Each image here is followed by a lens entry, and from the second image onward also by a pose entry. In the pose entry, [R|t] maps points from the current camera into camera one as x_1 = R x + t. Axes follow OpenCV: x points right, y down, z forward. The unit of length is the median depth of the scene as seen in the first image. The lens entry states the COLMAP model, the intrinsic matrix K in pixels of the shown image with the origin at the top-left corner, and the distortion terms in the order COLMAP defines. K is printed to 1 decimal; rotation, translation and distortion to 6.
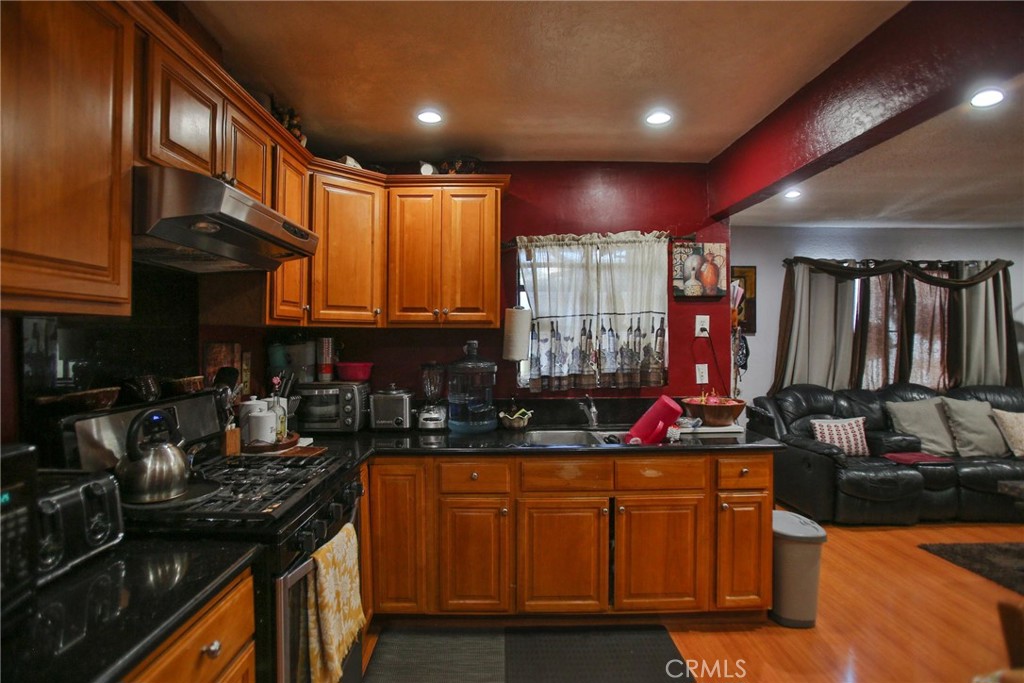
lens RADIAL K [[521.5, 0, 507.4], [0, 521.5, 339.0], [0, 0, 1]] dist [-0.083166, 0.044643]
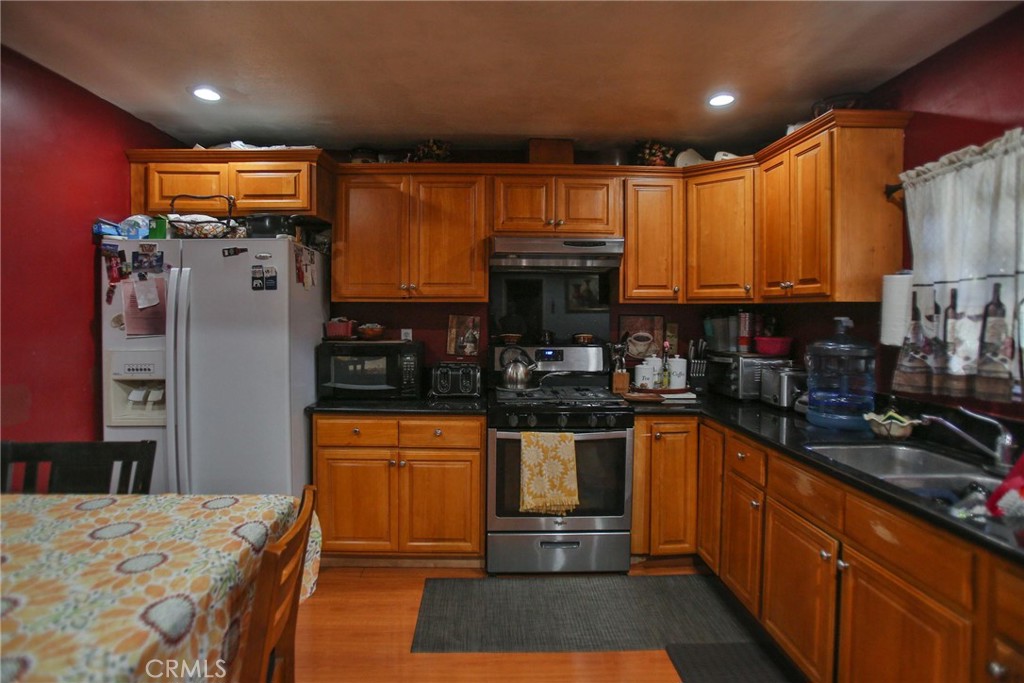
lens RADIAL K [[521.9, 0, 498.7], [0, 521.9, 320.0], [0, 0, 1]] dist [-0.081435, 0.044536]
pose [[0.032004, 0.017448, -0.999335, 0.714806], [-0.009731, 0.999806, 0.017145, -0.000650], [0.999440, 0.009176, 0.032168, 0.428374]]
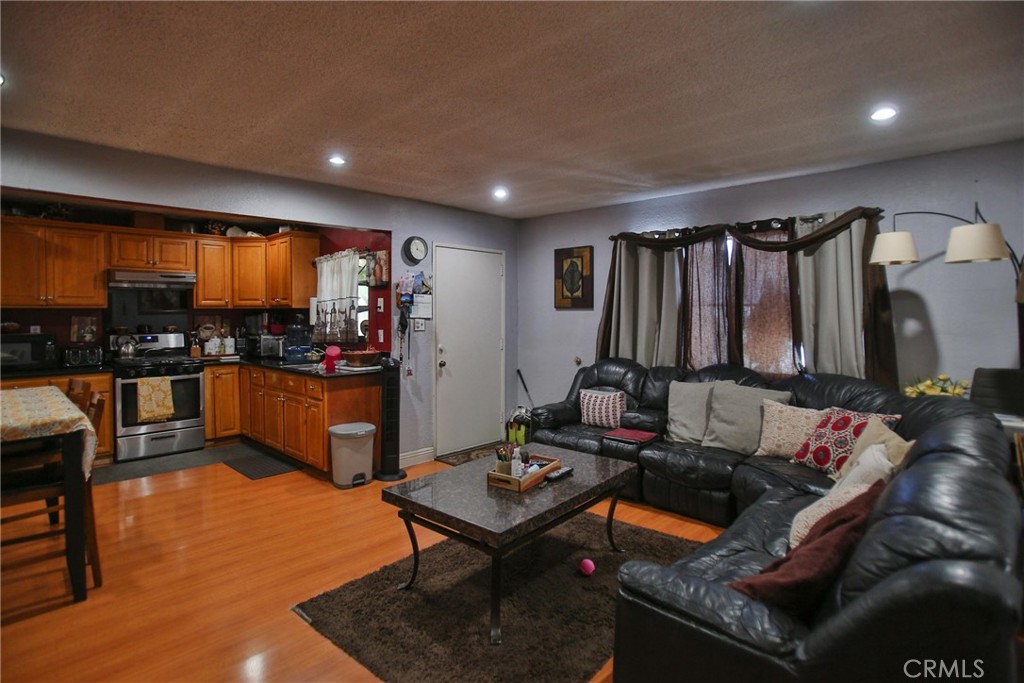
lens RADIAL K [[521.9, 0, 498.7], [0, 521.9, 320.0], [0, 0, 1]] dist [-0.081435, 0.044536]
pose [[0.719463, 0.008348, -0.694480, 1.792639], [-0.000911, 0.999938, 0.011077, 0.002118], [0.694530, -0.007337, 0.719426, 0.132338]]
